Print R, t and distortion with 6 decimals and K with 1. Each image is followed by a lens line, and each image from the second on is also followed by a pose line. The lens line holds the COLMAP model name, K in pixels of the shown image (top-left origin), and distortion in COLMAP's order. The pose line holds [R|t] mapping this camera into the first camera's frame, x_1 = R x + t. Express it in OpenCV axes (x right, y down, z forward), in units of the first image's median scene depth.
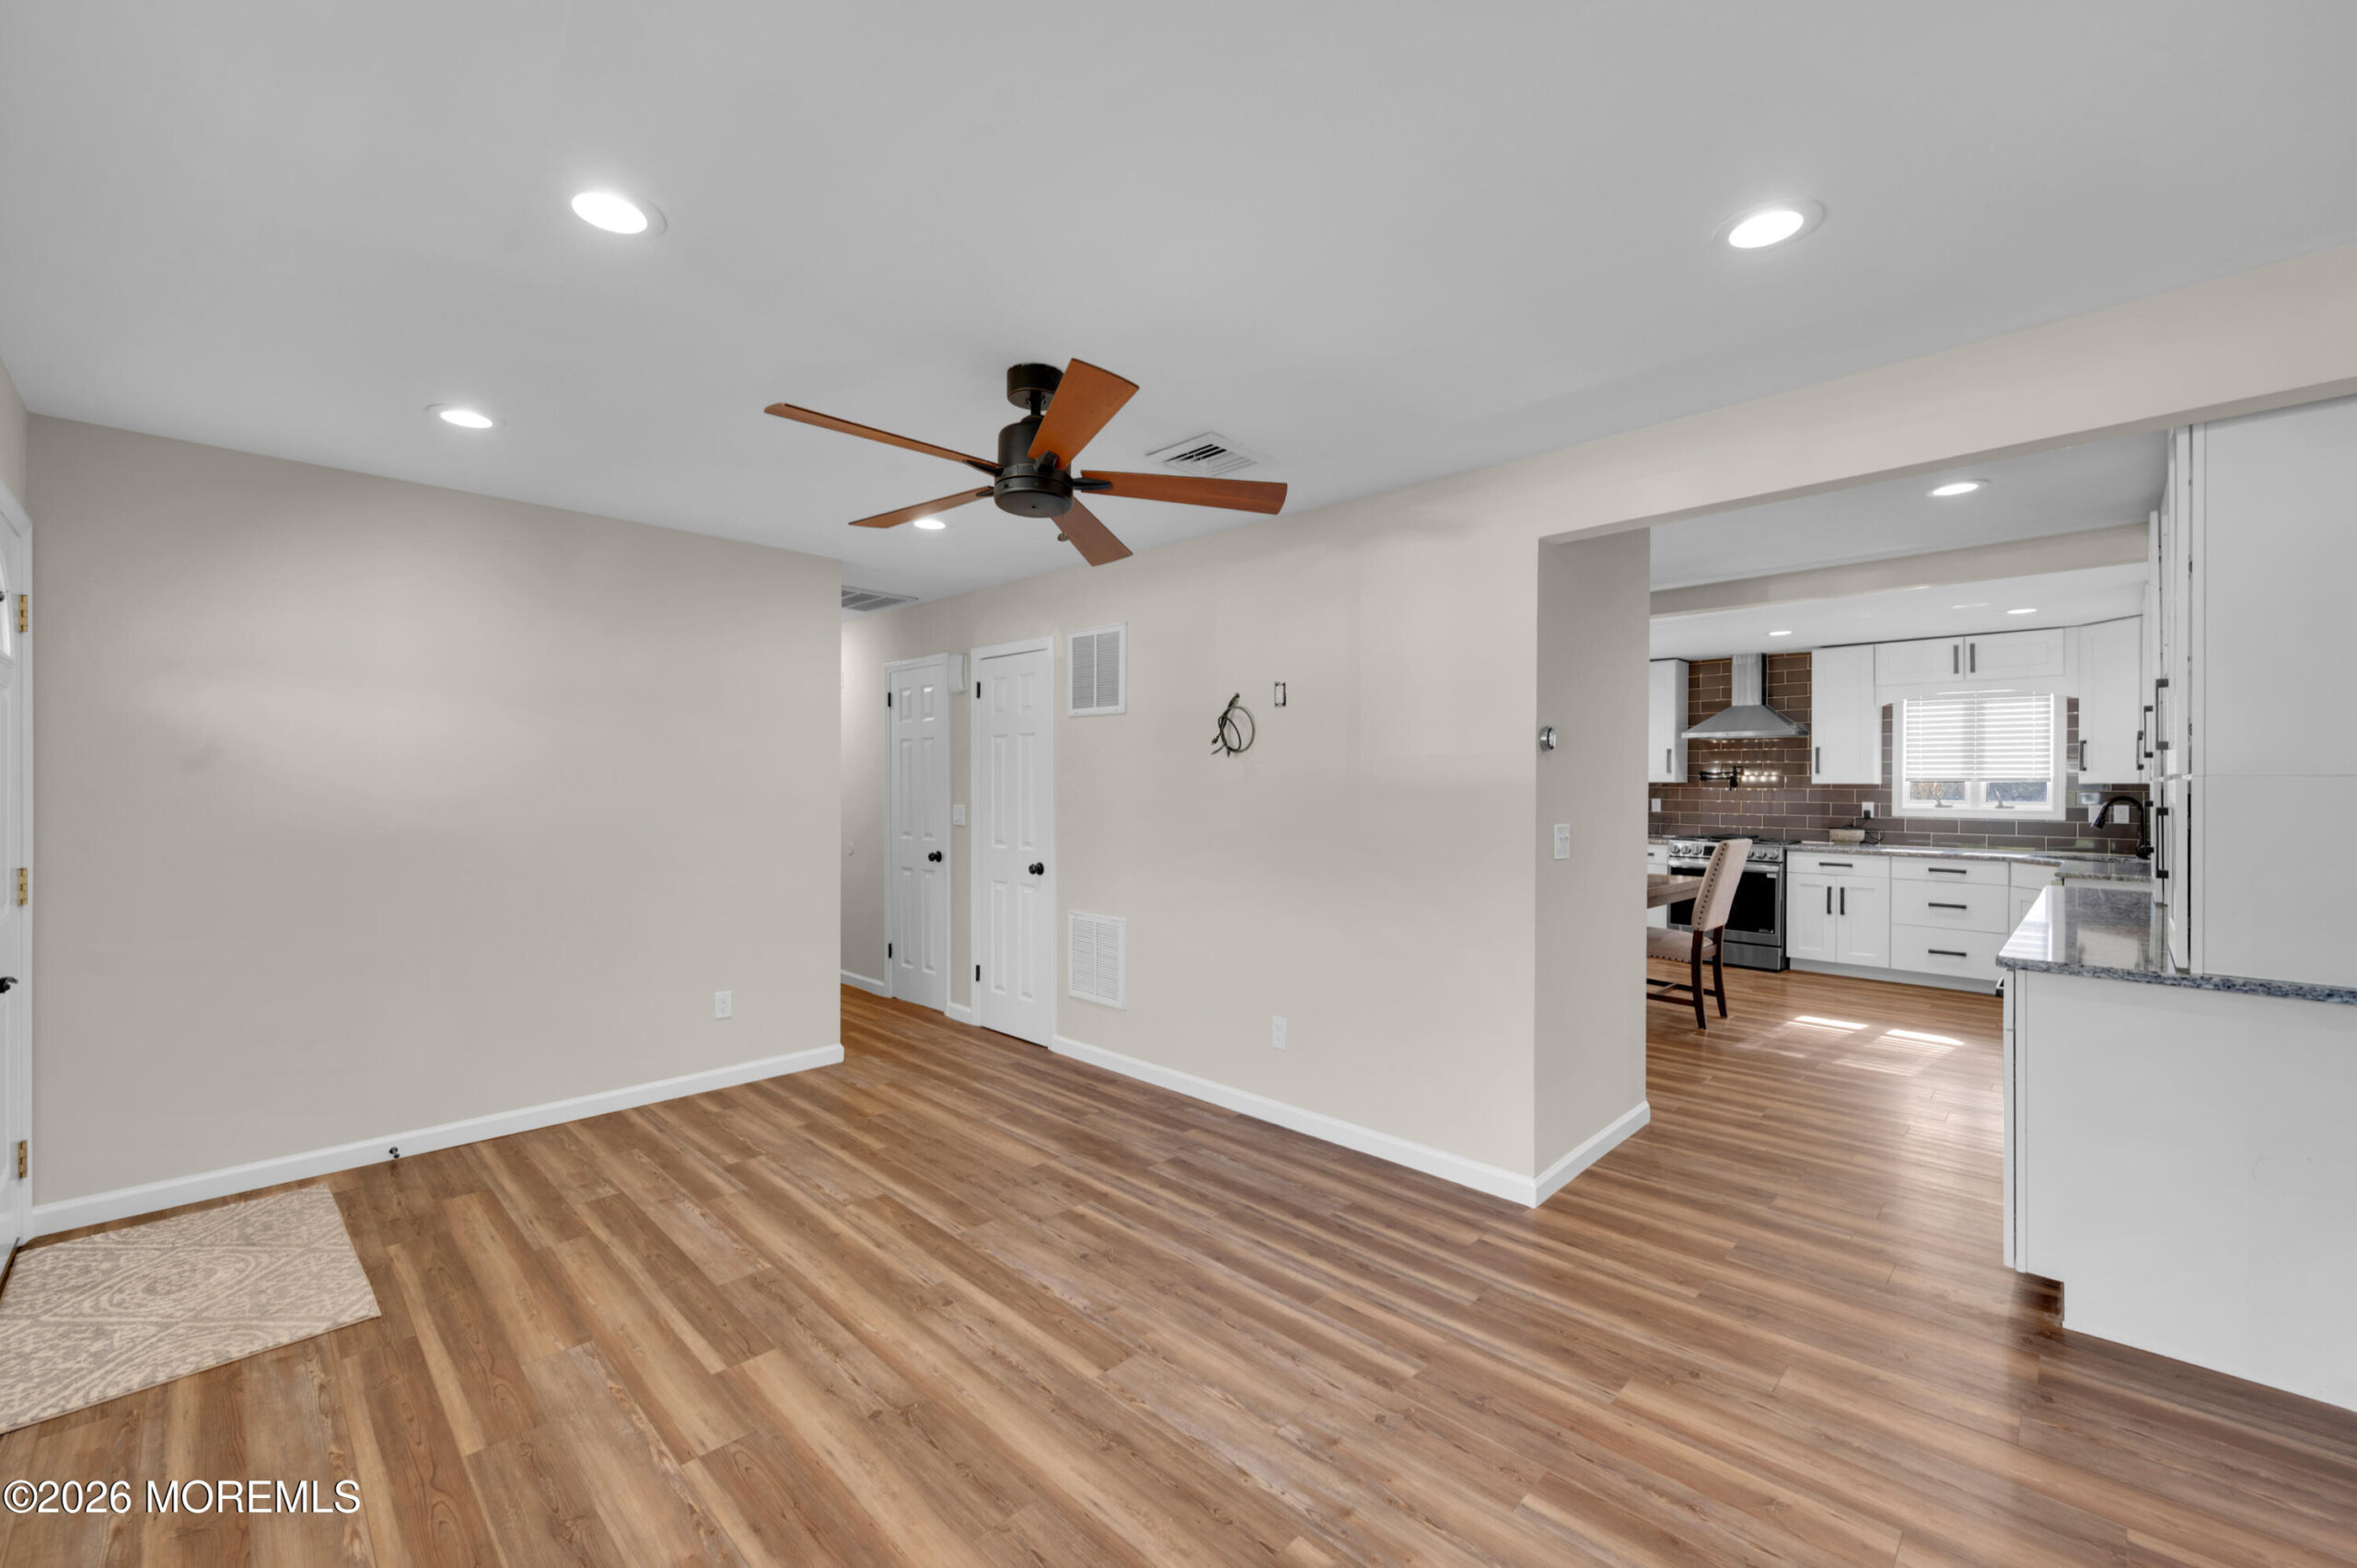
lens RADIAL K [[963.9, 0, 1175.8], [0, 963.9, 805.0], [0, 0, 1]] dist [-0.003563, 0.000225]
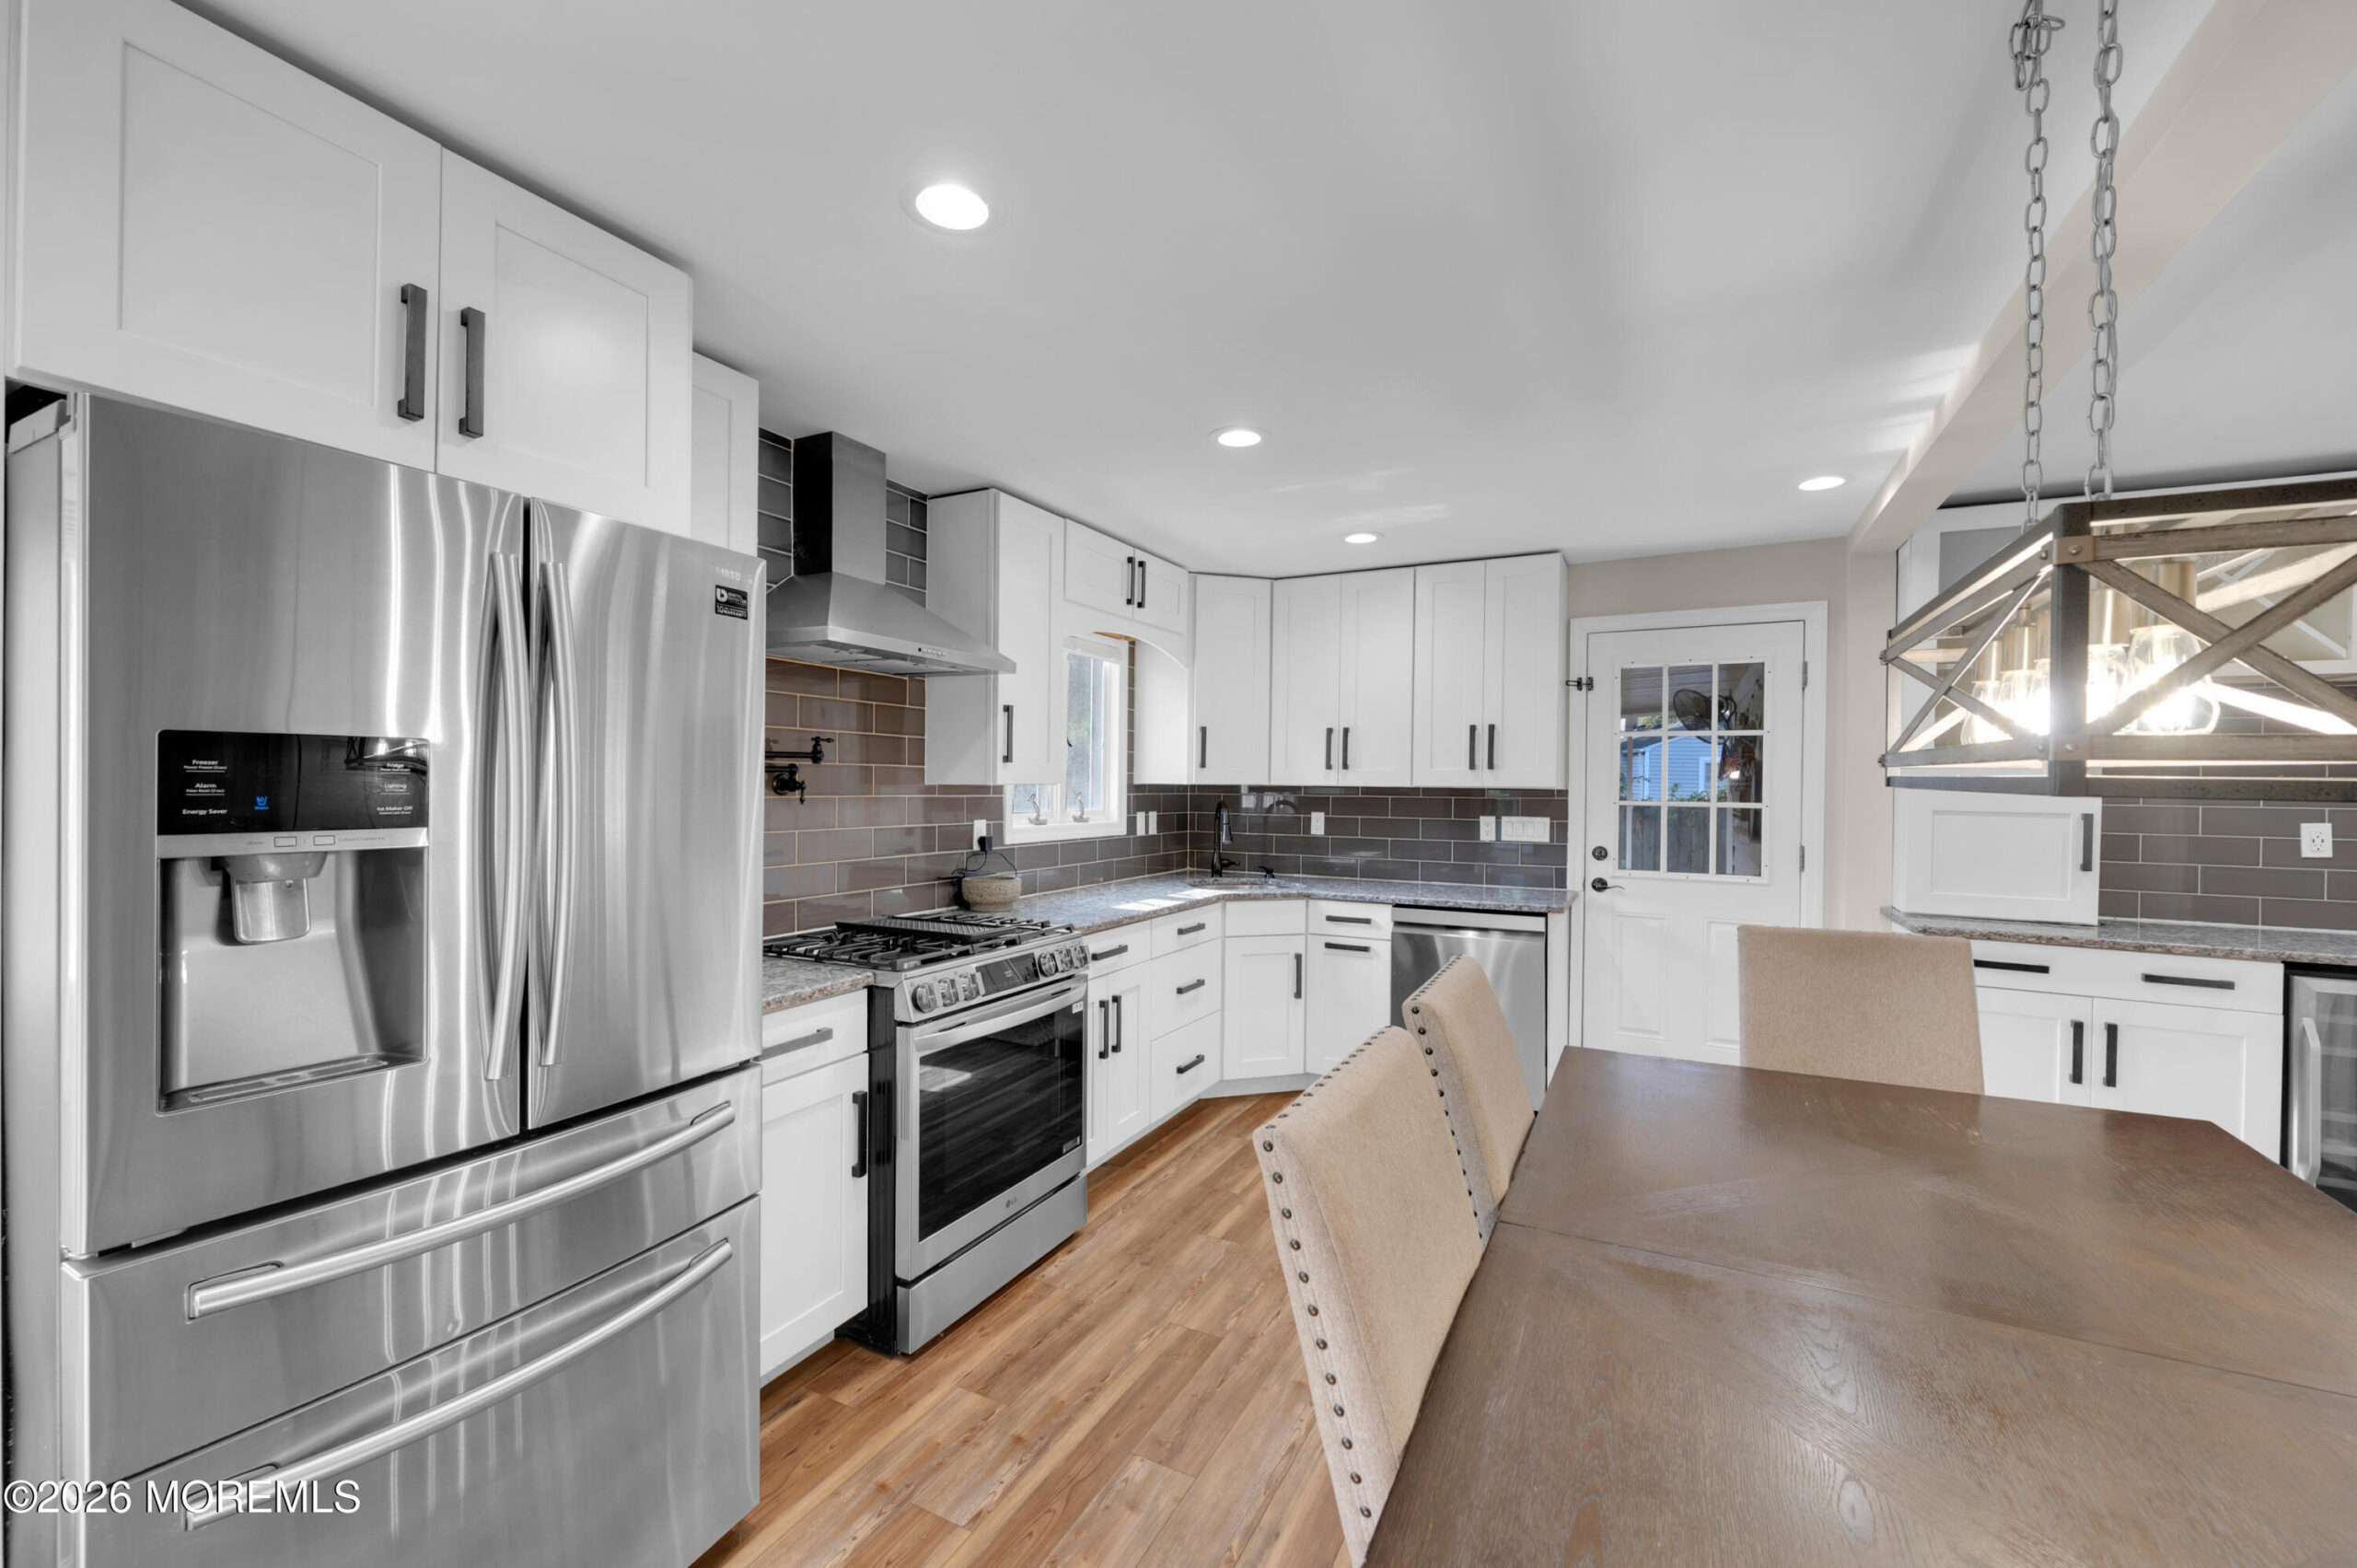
lens RADIAL K [[928.8, 0, 1220.5], [0, 928.8, 787.8], [0, 0, 1]] dist [-0.003813, 0.000092]
pose [[-0.295261, -0.005062, 0.955403, 0.404381], [0.012468, 0.999880, 0.009151, -0.040185], [-0.955335, 0.014614, -0.295163, 1.899585]]
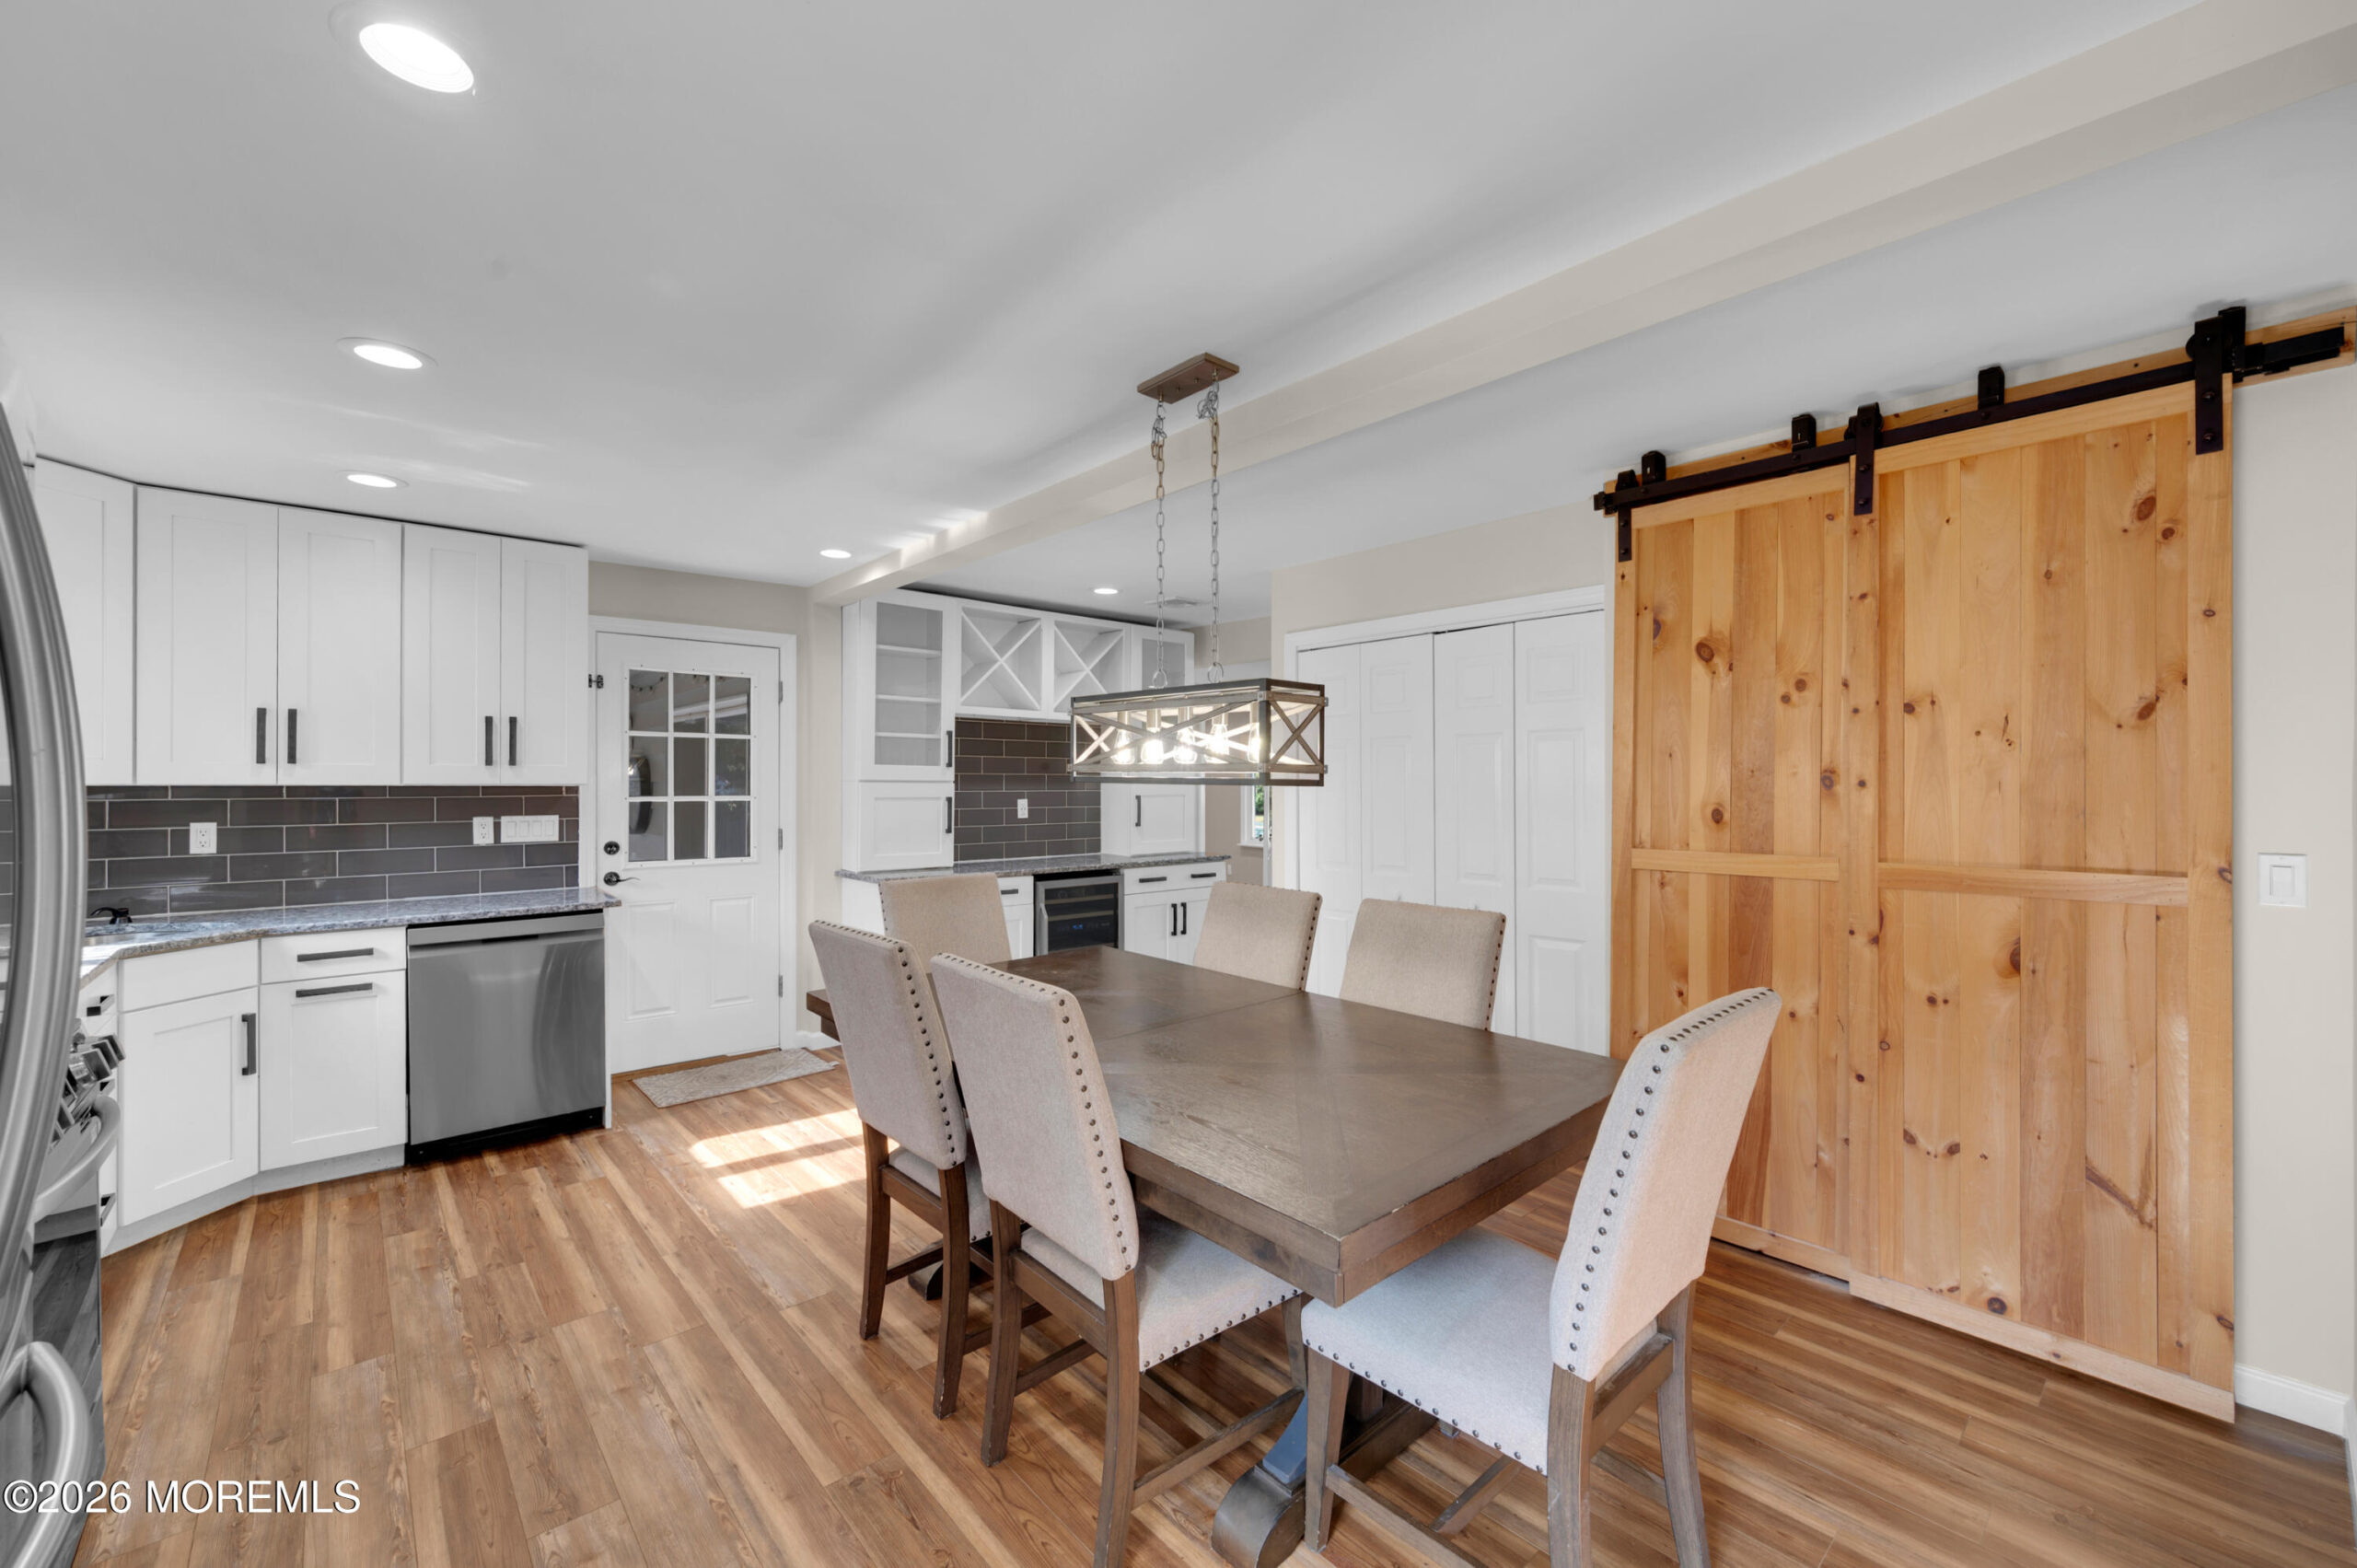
lens RADIAL K [[928.8, 0, 1173.0], [0, 928.8, 797.3], [0, 0, 1]] dist [-0.003813, 0.000092]
pose [[-0.997899, 0.000764, 0.064783, 0.553267], [0.003238, 0.999269, 0.038088, -0.048584], [-0.064707, 0.038217, -0.997172, 2.202252]]
